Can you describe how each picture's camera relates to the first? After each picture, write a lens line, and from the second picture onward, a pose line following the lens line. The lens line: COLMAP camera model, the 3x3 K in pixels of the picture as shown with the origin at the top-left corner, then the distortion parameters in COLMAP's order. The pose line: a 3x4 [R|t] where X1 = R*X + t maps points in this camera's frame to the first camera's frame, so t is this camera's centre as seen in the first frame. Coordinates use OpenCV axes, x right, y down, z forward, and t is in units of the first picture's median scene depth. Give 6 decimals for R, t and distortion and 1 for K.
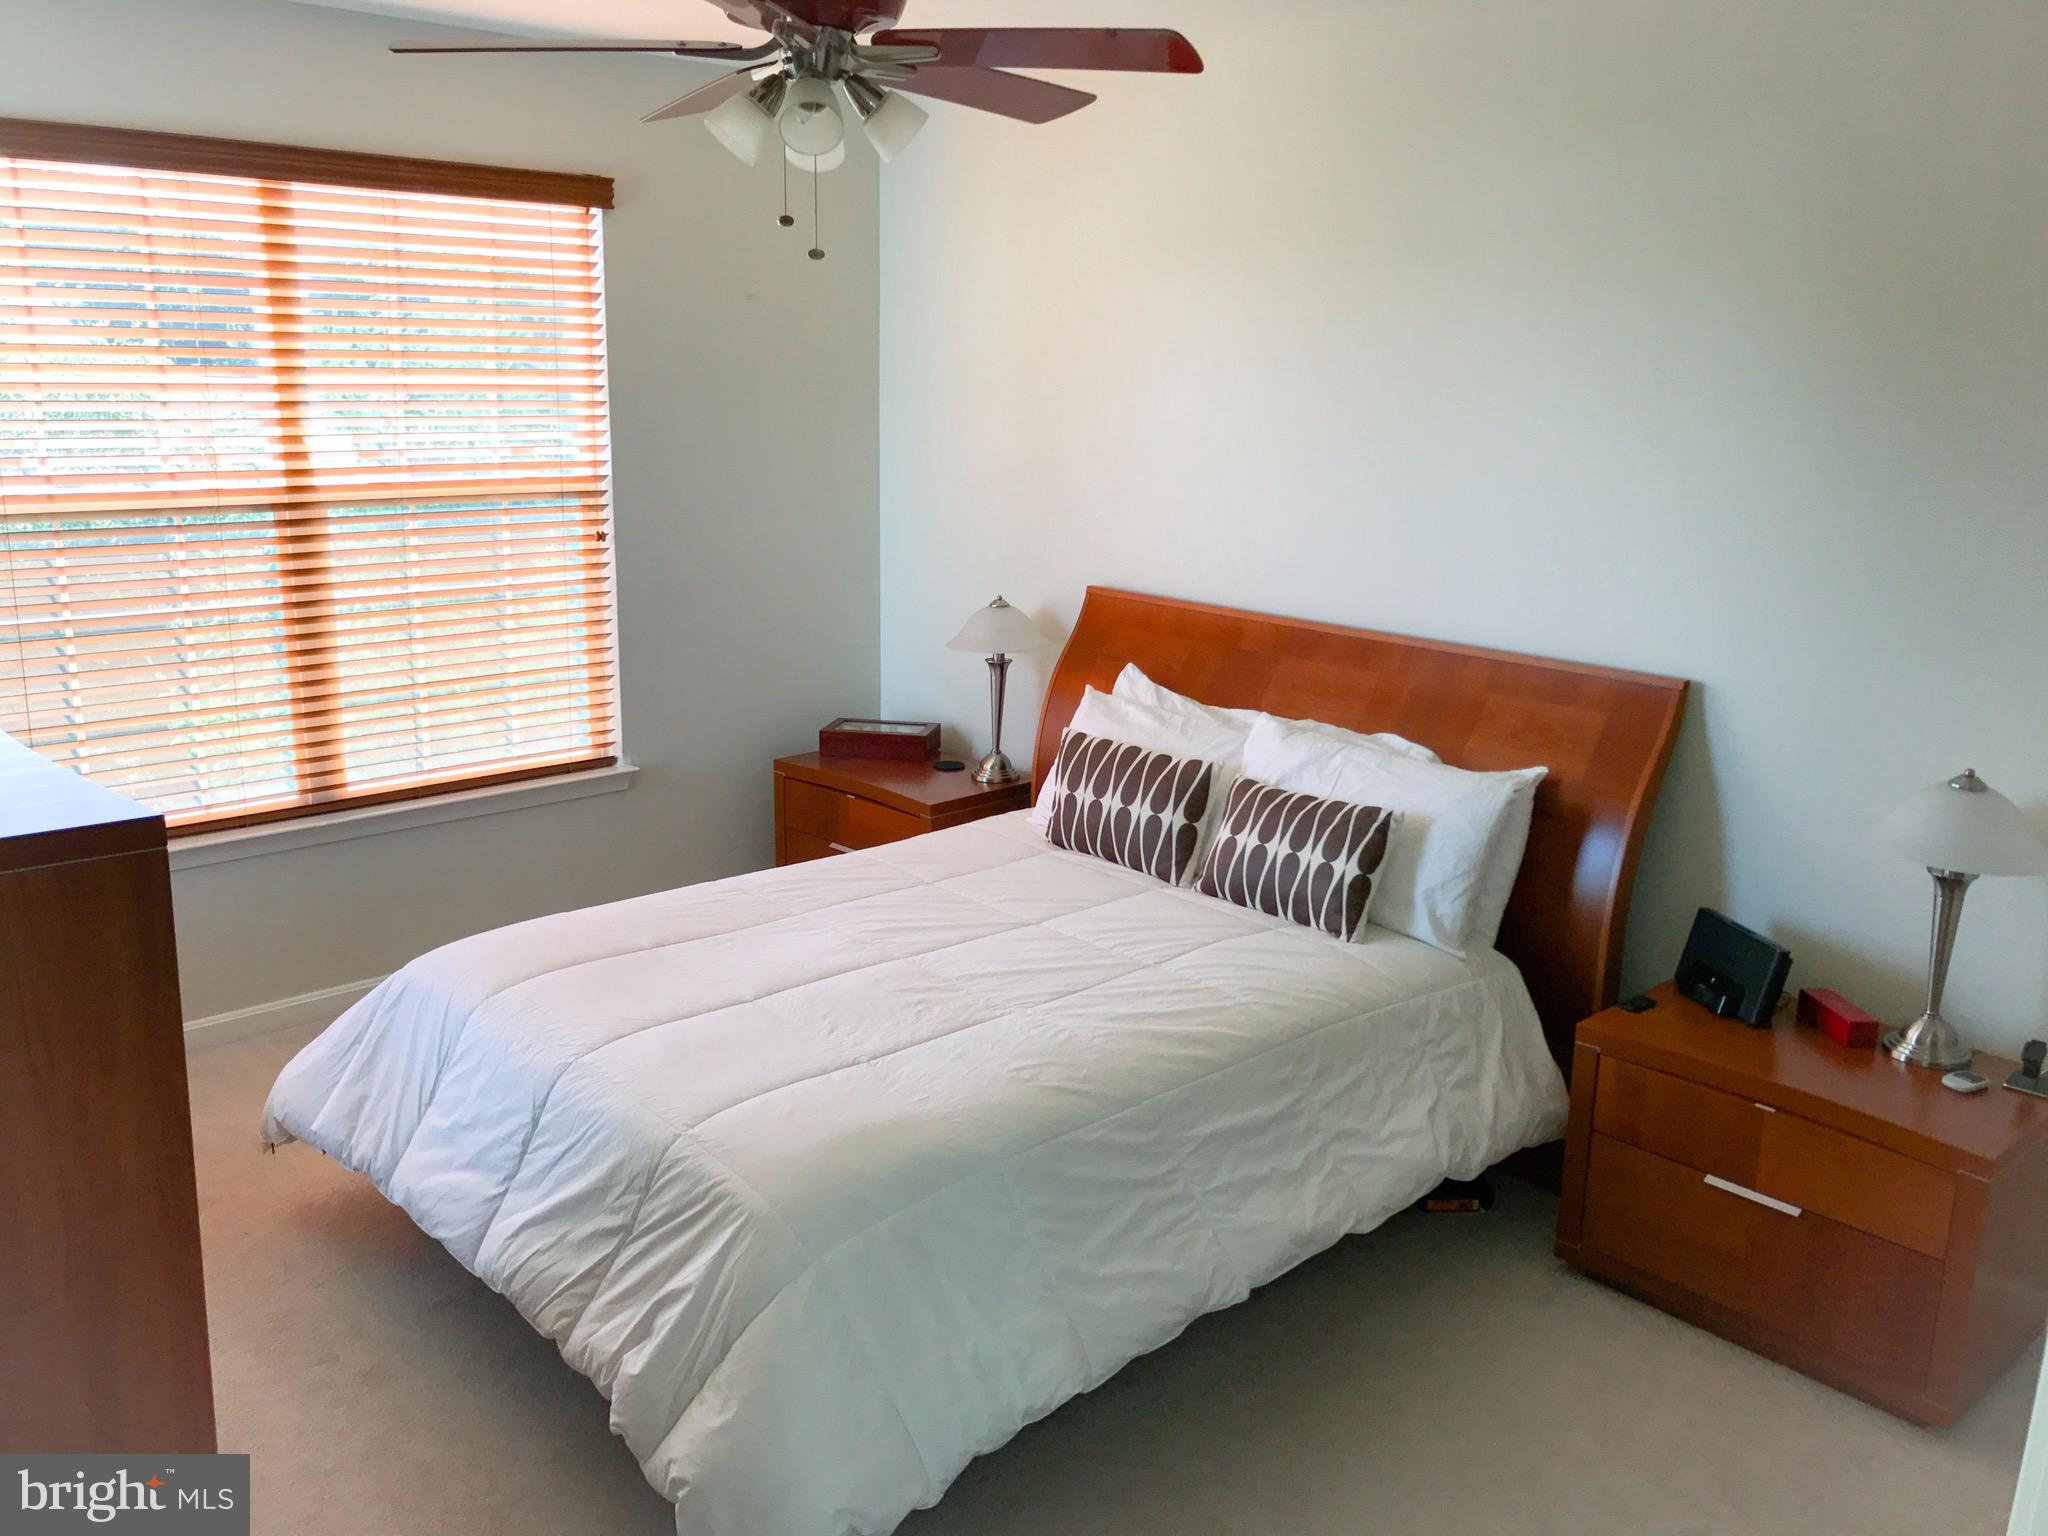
lens RADIAL K [[1683.4, 0, 1019.1], [0, 1683.4, 762.0], [0, 0, 1]] dist [0.105439, -0.226543]
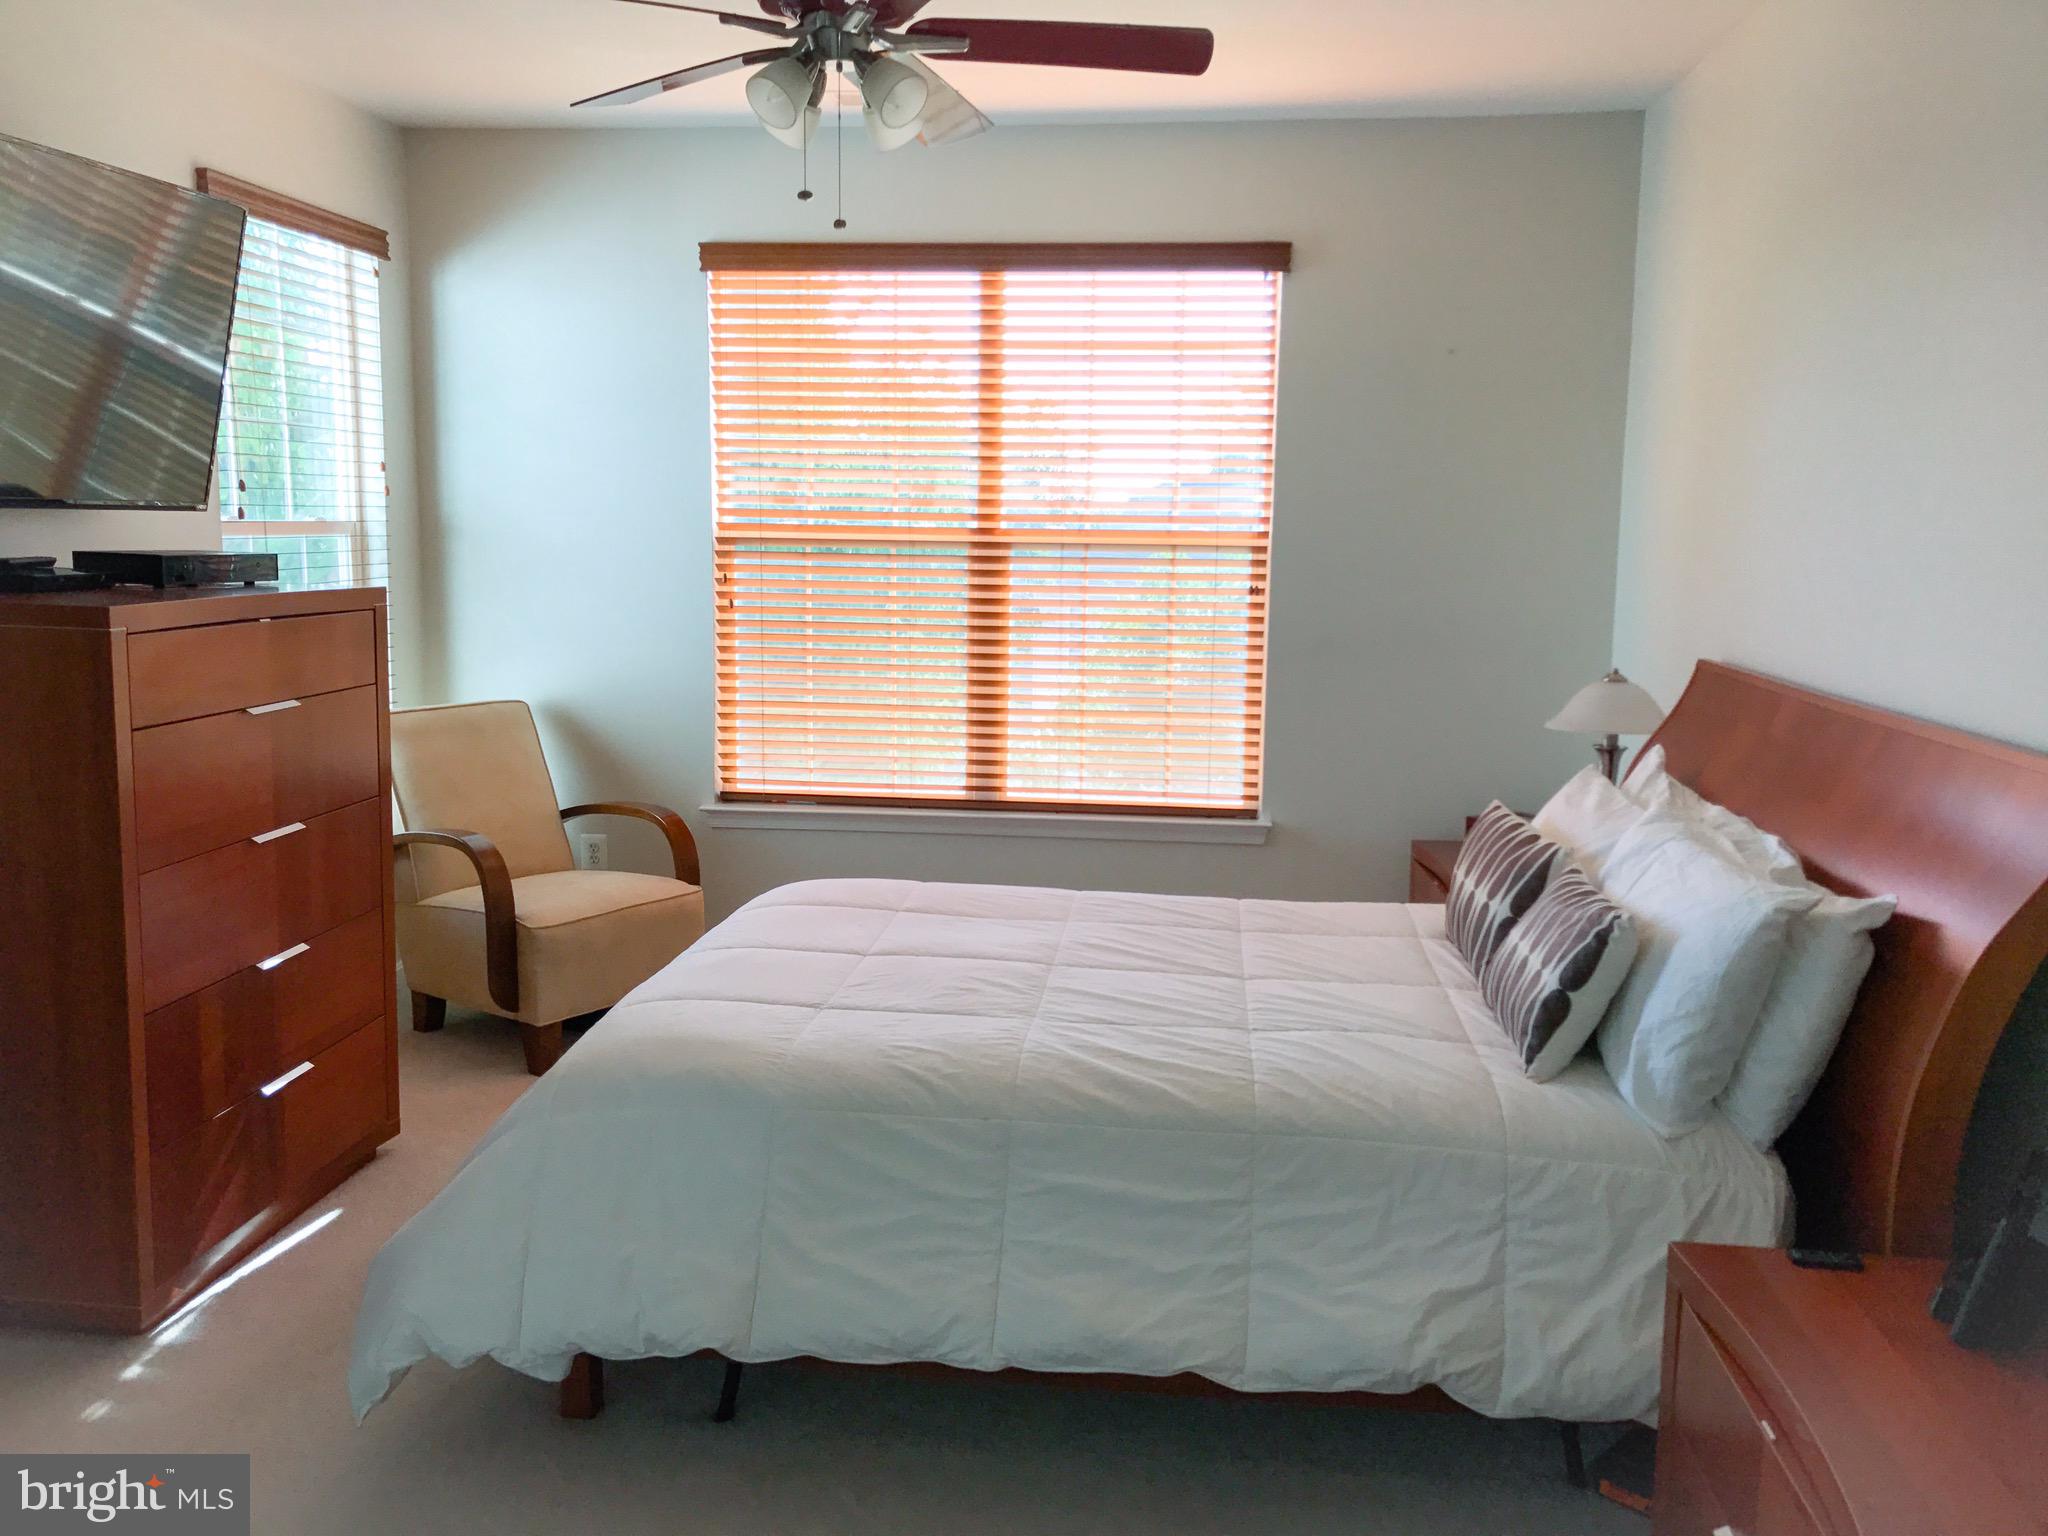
lens RADIAL K [[1683.4, 0, 1019.1], [0, 1683.4, 762.0], [0, 0, 1]] dist [0.105439, -0.226543]
pose [[0.653697, 0.099276, -0.750217, 0.511968], [-0.180675, 0.983163, -0.027329, 0.027206], [0.734872, 0.153411, 0.660627, 0.279363]]
